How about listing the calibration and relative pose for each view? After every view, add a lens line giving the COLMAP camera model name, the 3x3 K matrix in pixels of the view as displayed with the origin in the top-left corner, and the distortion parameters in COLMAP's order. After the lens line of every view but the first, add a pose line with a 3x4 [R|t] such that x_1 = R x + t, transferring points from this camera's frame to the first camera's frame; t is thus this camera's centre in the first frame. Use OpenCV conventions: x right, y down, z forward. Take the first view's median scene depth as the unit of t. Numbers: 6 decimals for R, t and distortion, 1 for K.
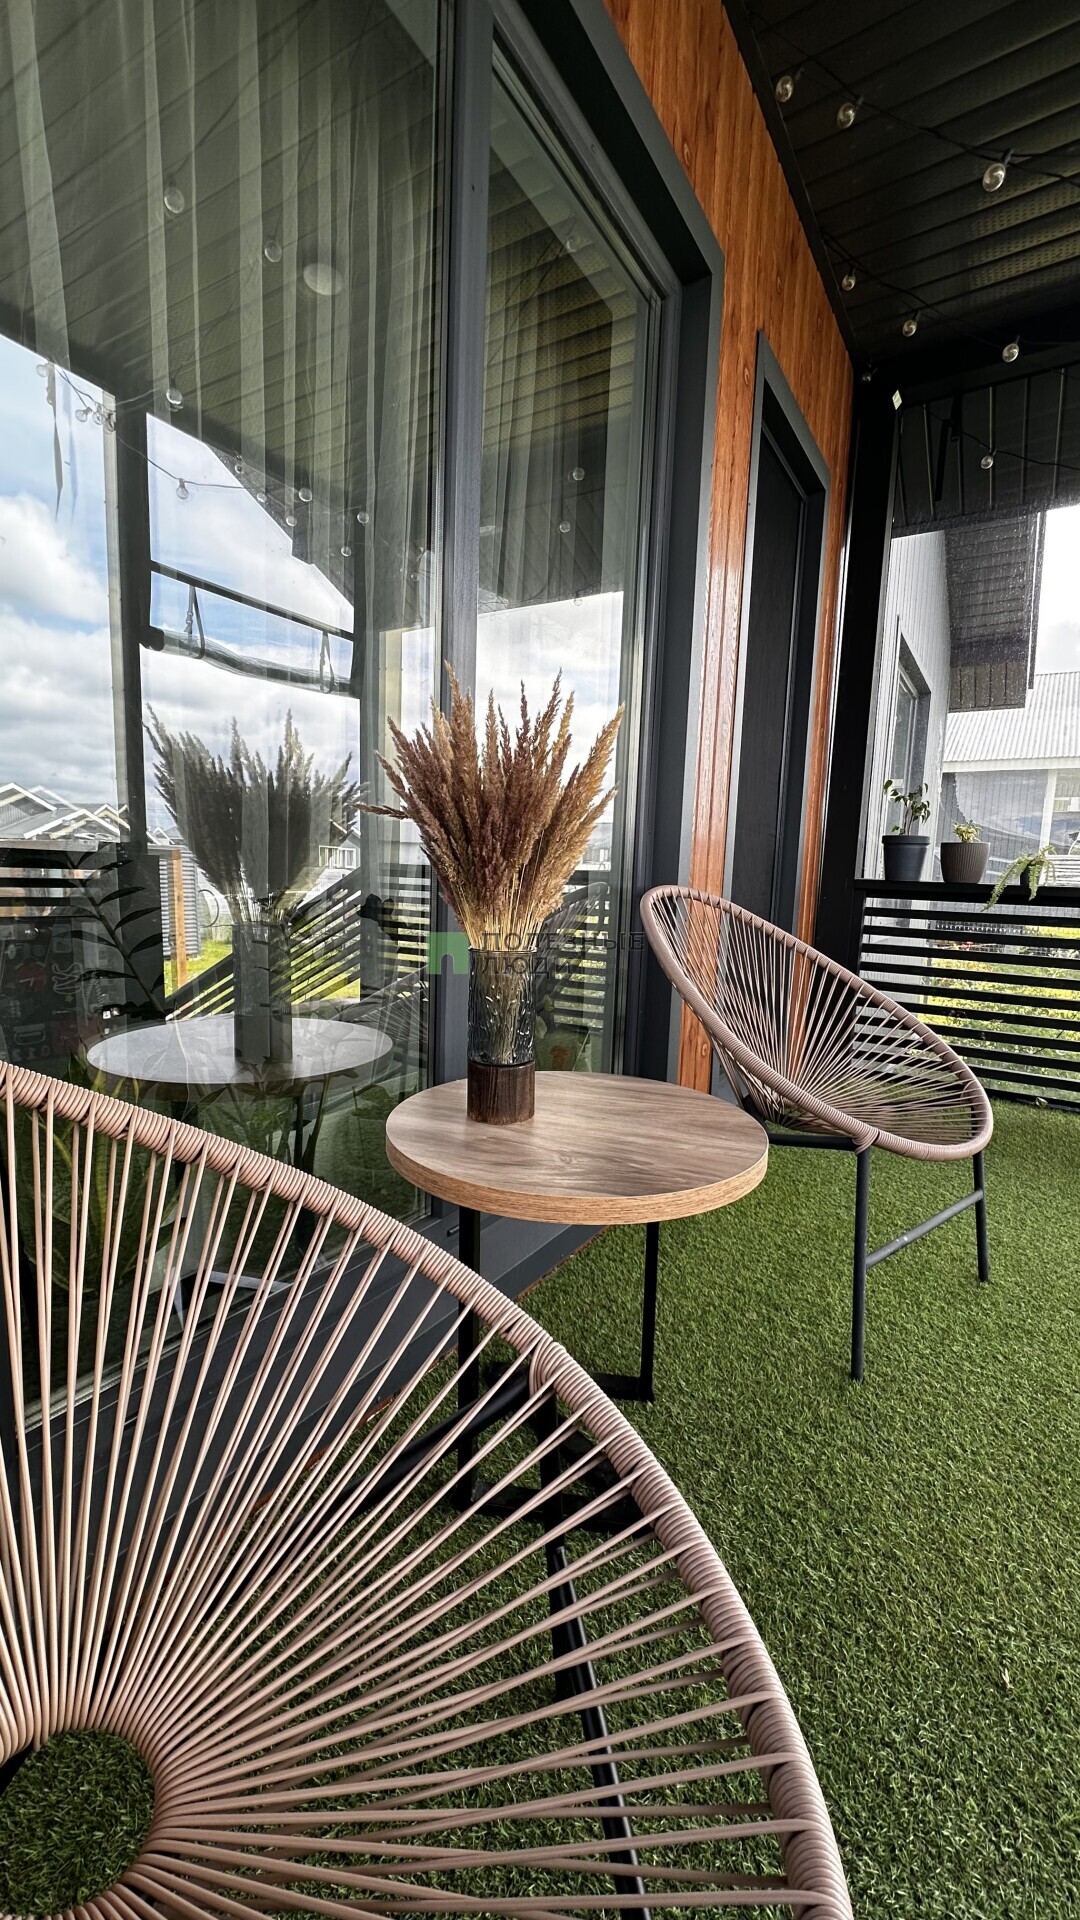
lens RADIAL K [[767.2, 0, 540.0], [0, 767.2, 960.0], [0, 0, 1]] dist [-0.000223, 0.000175]
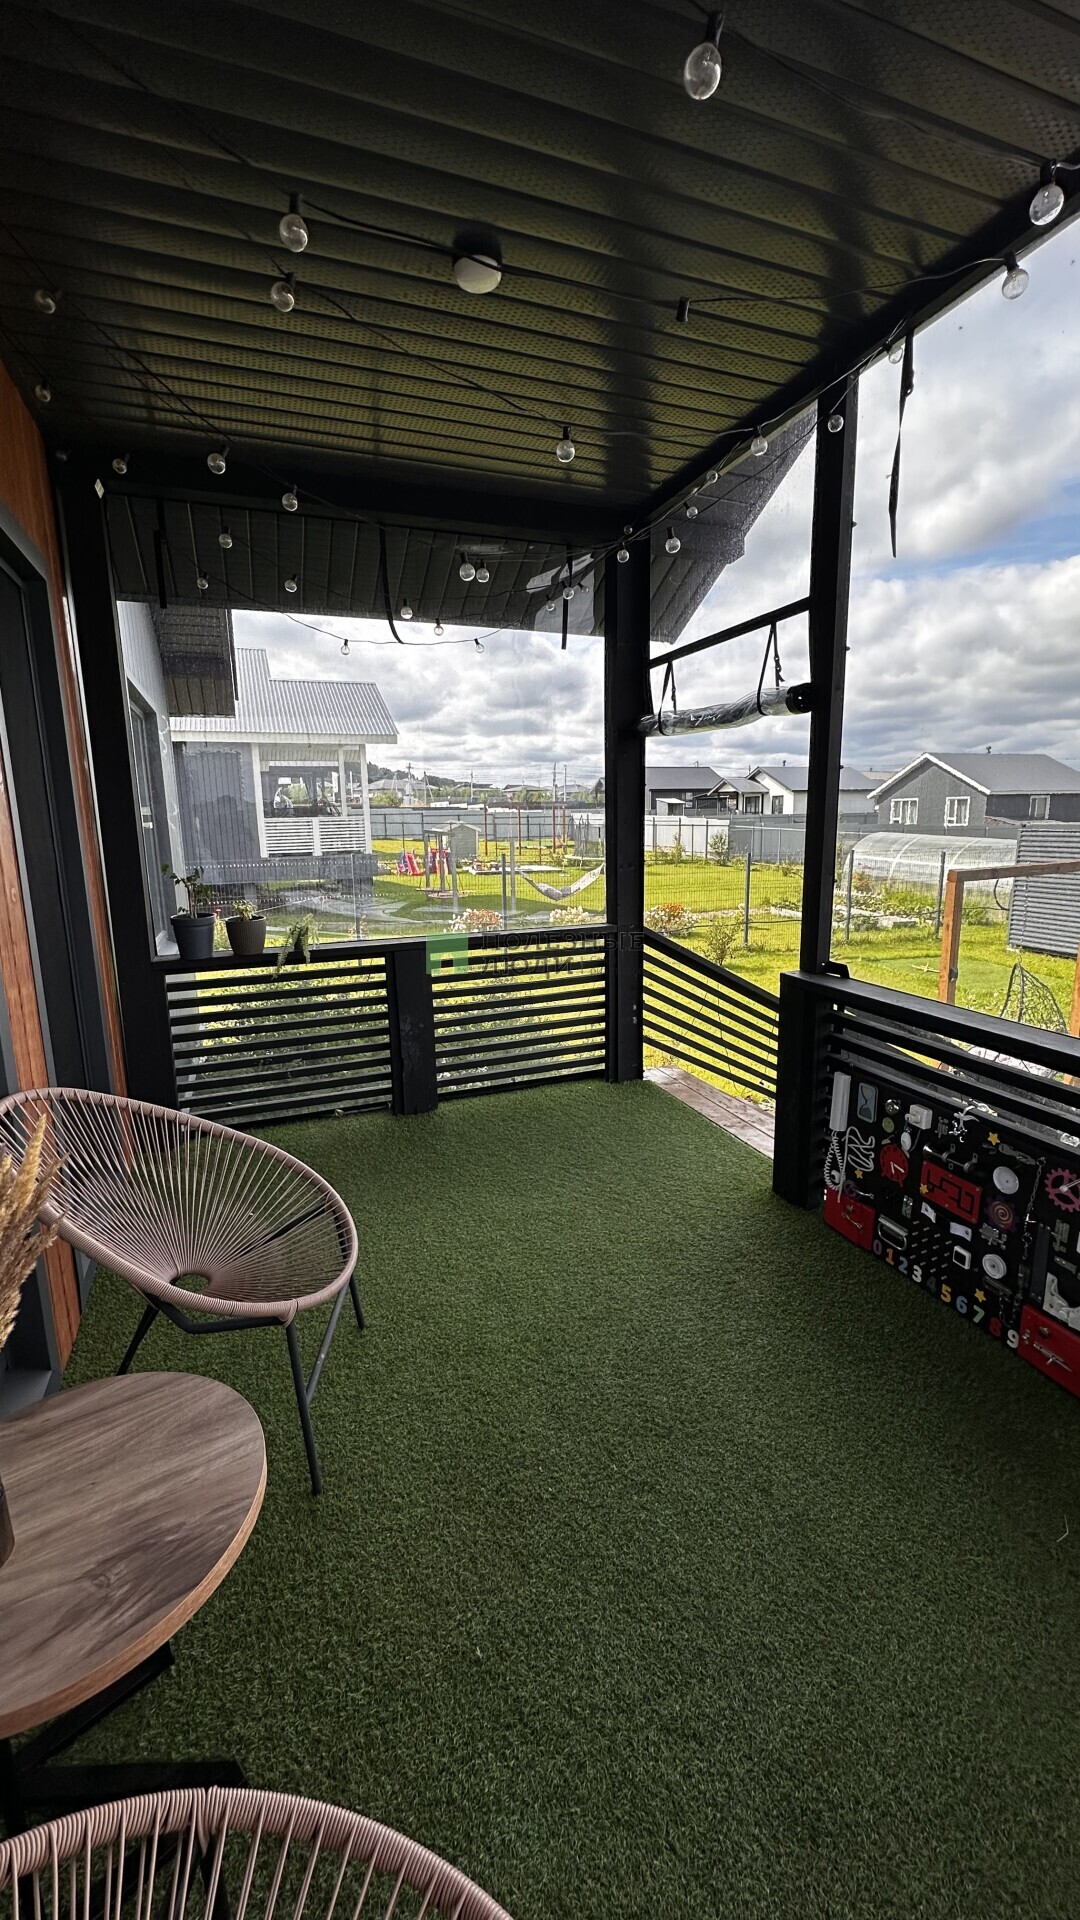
lens RADIAL K [[767.2, 0, 540.0], [0, 767.2, 960.0], [0, 0, 1]] dist [-0.000223, 0.000175]
pose [[0.597718, -0.194580, 0.777735, -0.158813], [0.138285, 0.980582, 0.139053, -0.388919], [-0.789690, 0.024435, 0.613019, -0.069275]]
